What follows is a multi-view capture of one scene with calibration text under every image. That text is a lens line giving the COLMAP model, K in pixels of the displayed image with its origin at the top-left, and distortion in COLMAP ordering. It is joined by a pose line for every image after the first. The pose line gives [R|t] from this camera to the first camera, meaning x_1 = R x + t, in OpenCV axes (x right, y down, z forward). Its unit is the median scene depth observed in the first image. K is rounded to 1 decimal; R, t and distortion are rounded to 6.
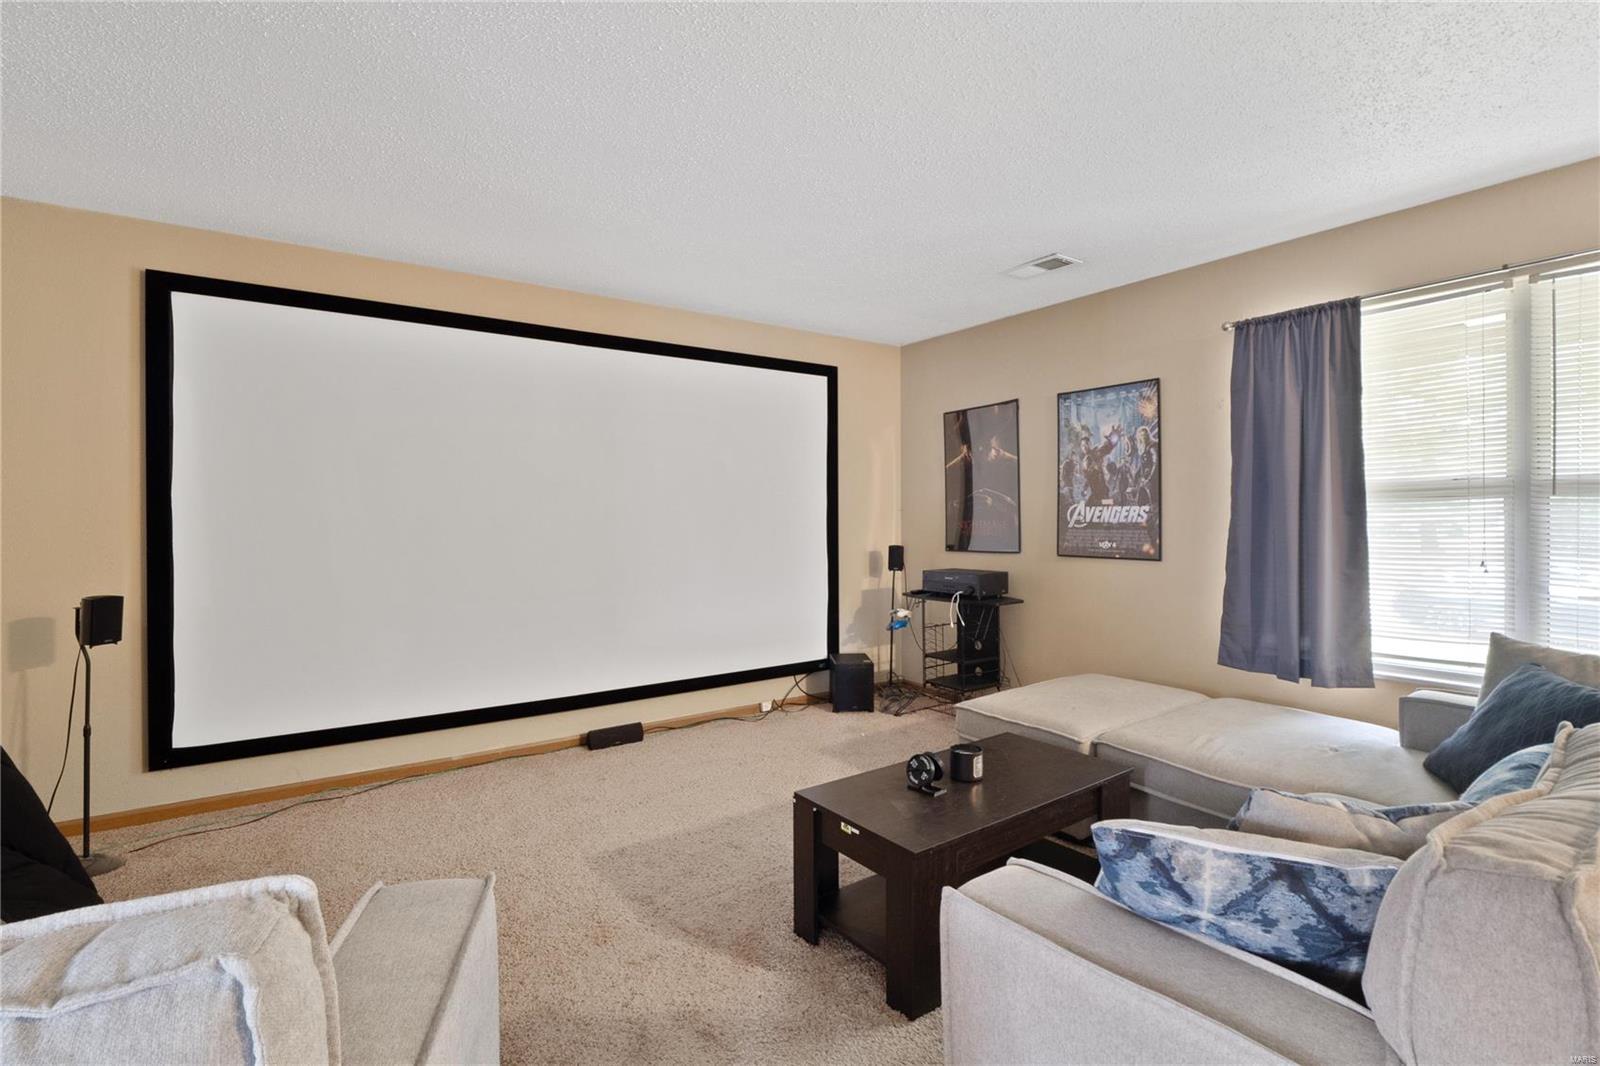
lens RADIAL K [[749.5, 0, 823.9], [0, 749.5, 512.9], [0, 0, 1]] dist [-0.003314, -0.000472]
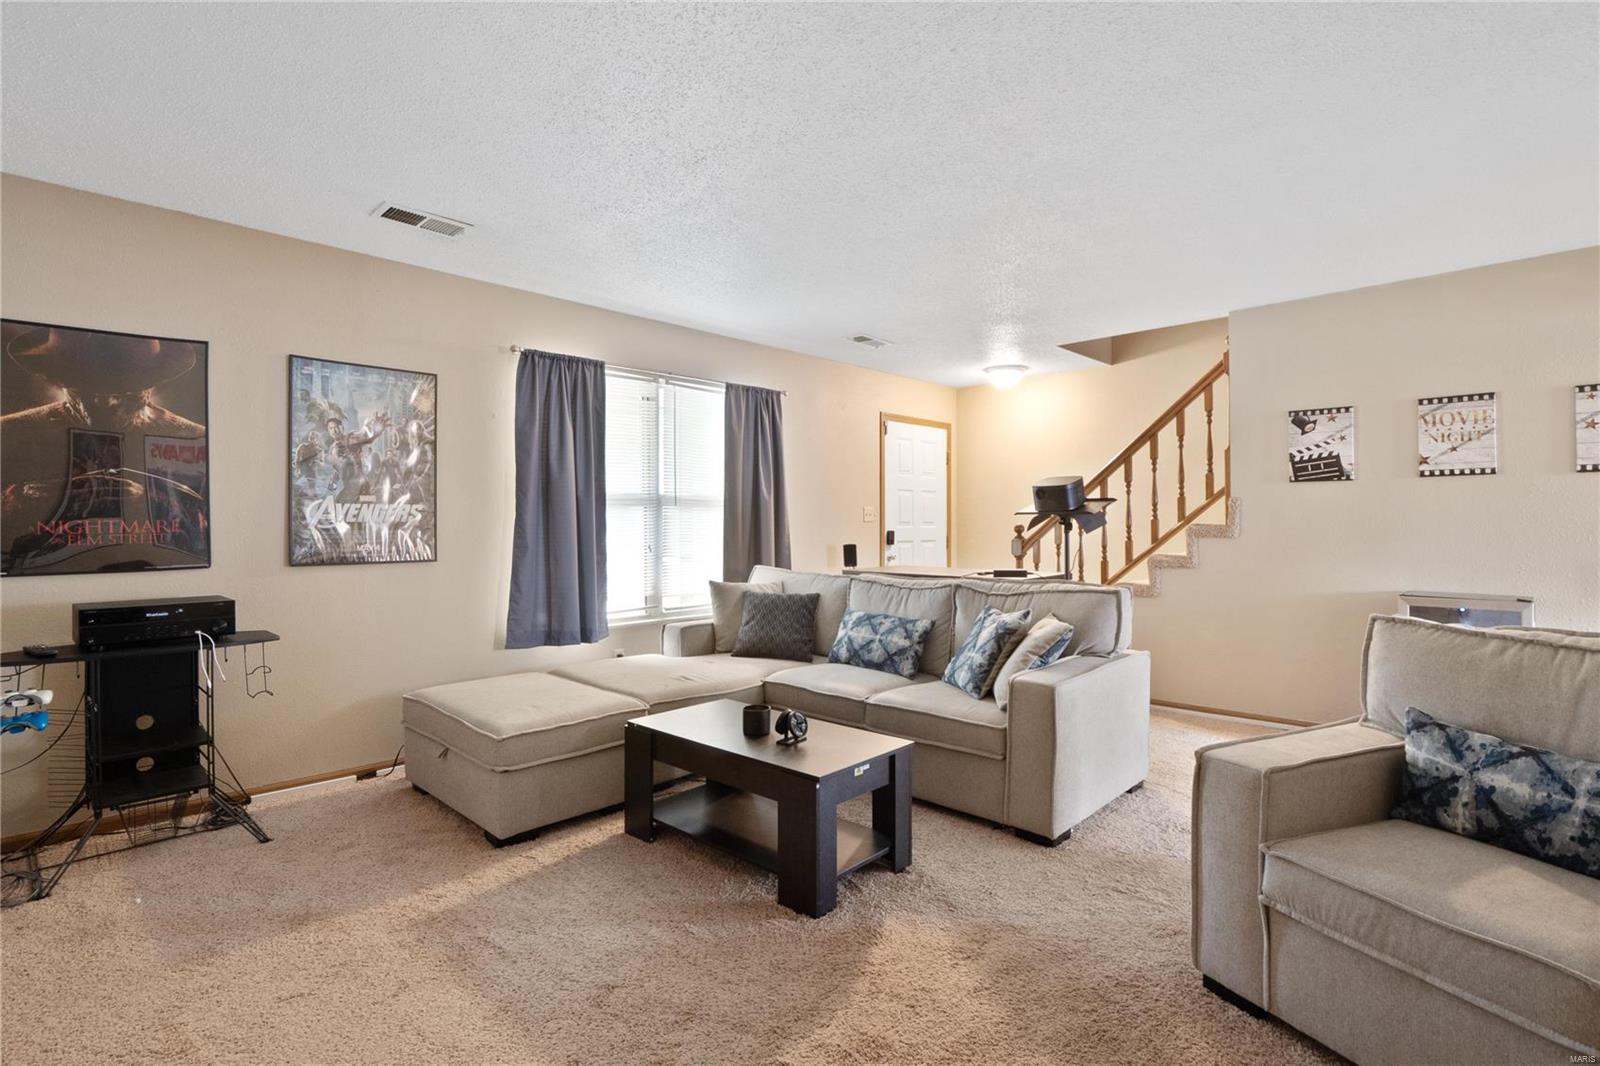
lens RADIAL K [[749.5, 0, 806.9], [0, 749.5, 529.5], [0, 0, 1]] dist [-0.003314, -0.000472]
pose [[-0.172128, -0.001258, 0.985074, -0.552757], [0.001789, 0.999997, 0.001589, 0.020036], [-0.985073, 0.002036, -0.172125, 0.637594]]
